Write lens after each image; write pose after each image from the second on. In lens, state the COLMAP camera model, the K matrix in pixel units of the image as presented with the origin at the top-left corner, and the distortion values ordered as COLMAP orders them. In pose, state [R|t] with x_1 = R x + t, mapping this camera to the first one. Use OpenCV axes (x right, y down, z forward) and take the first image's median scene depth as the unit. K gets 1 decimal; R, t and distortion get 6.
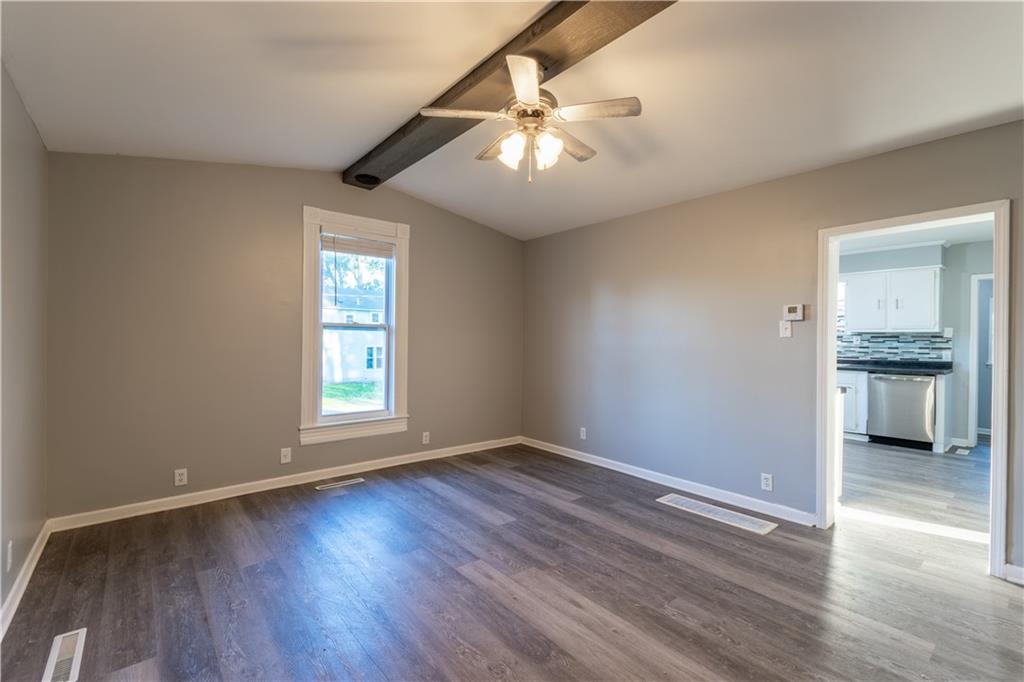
lens RADIAL K [[451.7, 0, 512.3], [0, 451.7, 337.3], [0, 0, 1]] dist [0.003790, 0.000485]
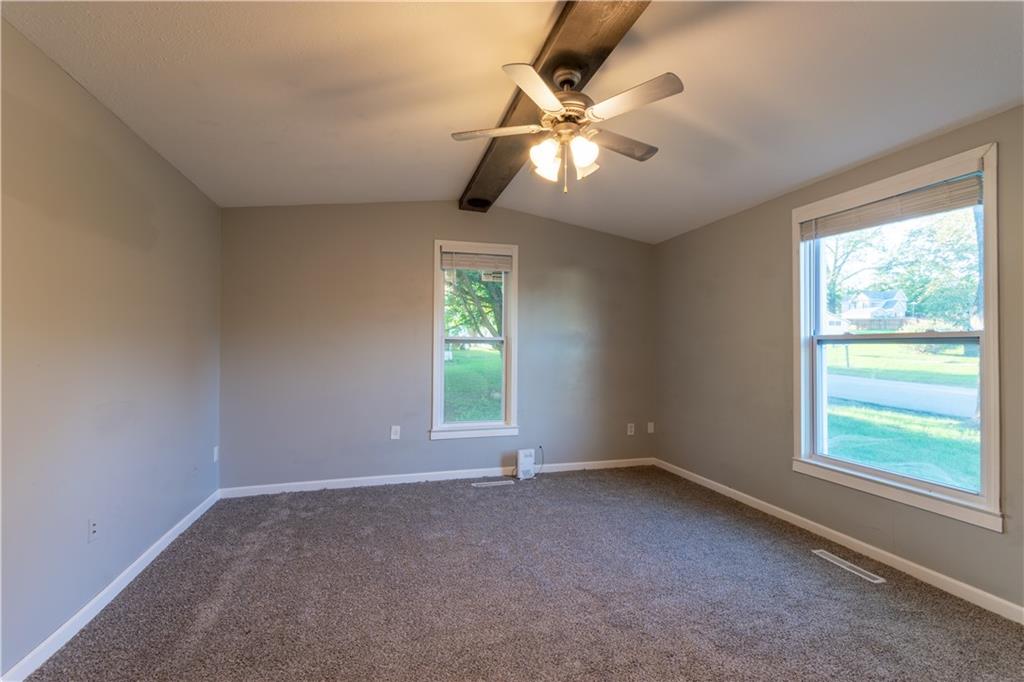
lens RADIAL K [[451.7, 0, 511.1], [0, 451.7, 344.0], [0, 0, 1]] dist [0.003790, 0.000485]
pose [[0.913914, -0.000960, -0.405907, 0.309350], [0.001785, 0.999997, 0.001654, -0.033278], [0.405904, -0.002236, 0.913913, 0.102742]]
